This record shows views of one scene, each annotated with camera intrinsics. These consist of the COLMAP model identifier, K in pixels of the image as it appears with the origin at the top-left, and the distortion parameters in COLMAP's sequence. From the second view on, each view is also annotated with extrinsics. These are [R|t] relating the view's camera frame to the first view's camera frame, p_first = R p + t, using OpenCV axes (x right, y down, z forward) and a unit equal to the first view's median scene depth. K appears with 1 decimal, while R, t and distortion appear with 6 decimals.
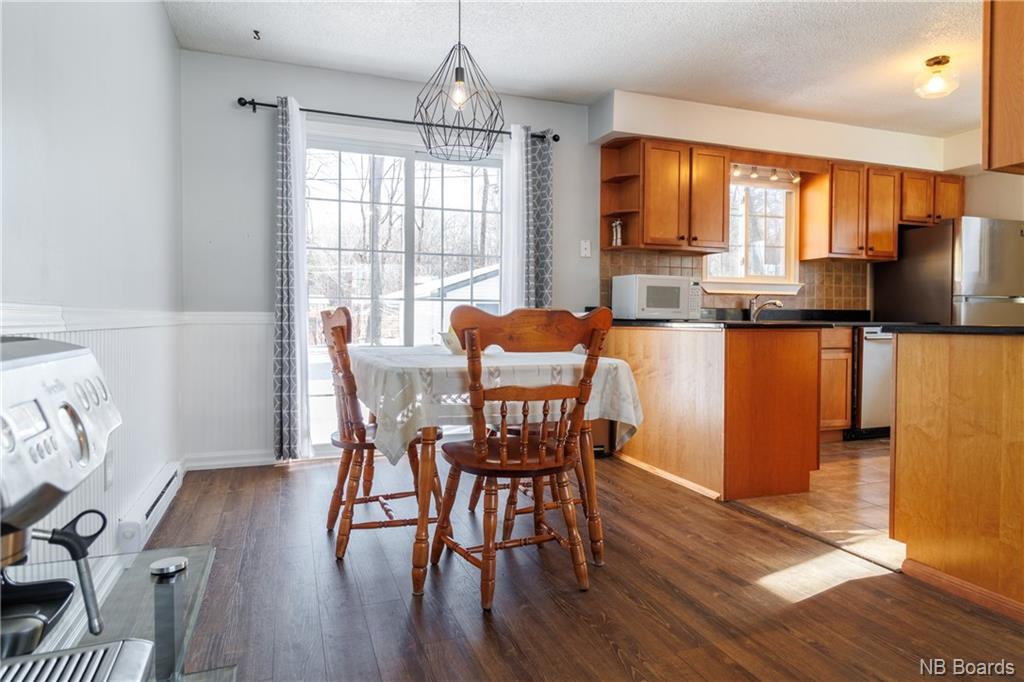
lens RADIAL K [[629.1, 0, 517.9], [0, 629.1, 331.2], [0, 0, 1]] dist [0.003798, -0.002166]
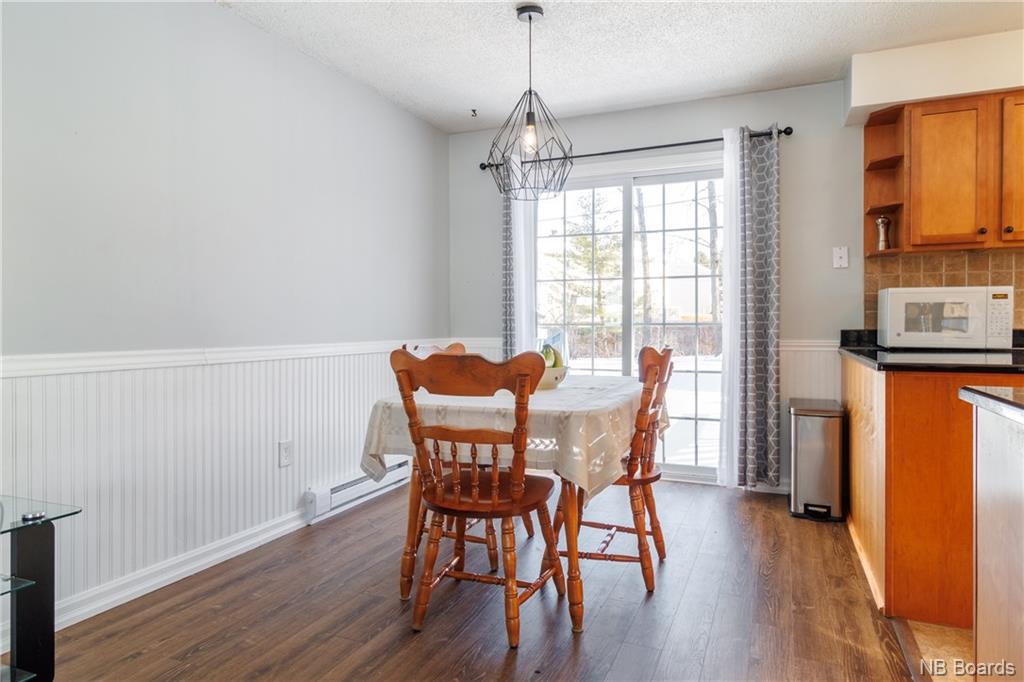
lens RADIAL K [[612.8, 0, 513.0], [0, 612.8, 330.4], [0, 0, 1]] dist [-0.002516, 0.000736]
pose [[0.728120, -0.004821, -0.685433, 0.351971], [-0.005112, 0.999909, -0.012463, -0.027235], [0.685431, 0.012579, 0.728029, 0.151478]]
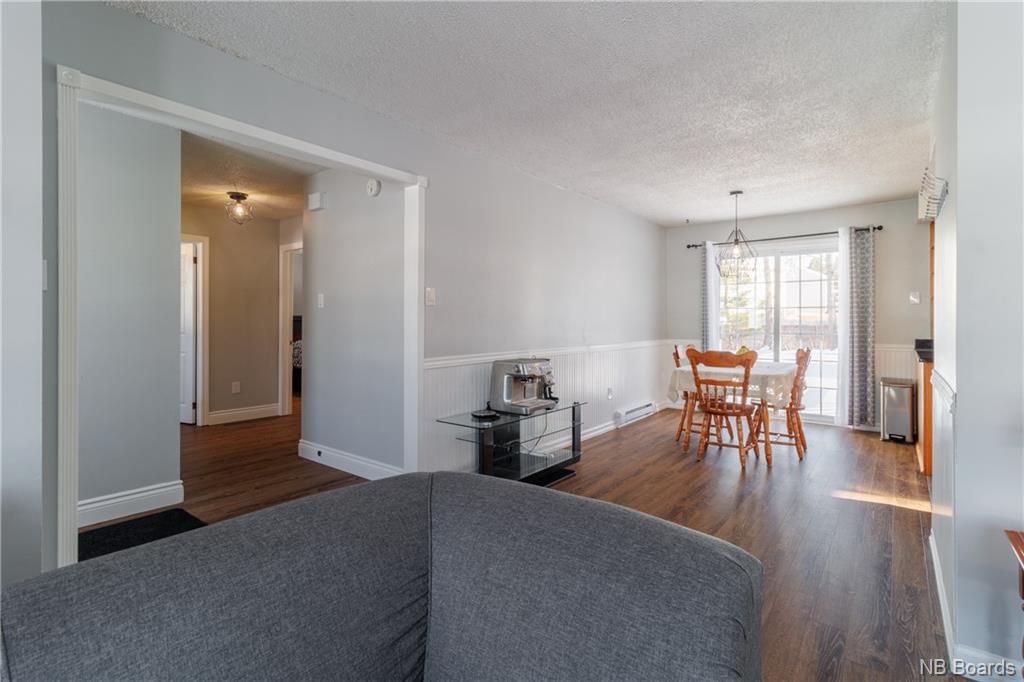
lens RADIAL K [[473.2, 0, 520.5], [0, 473.2, 320.8], [0, 0, 1]] dist [0.007543, -0.000153]
pose [[0.528222, -0.010811, -0.849038, 0.568243], [-0.014028, 0.999671, -0.021457, -0.046703], [0.848991, 0.023245, 0.527897, -0.327366]]
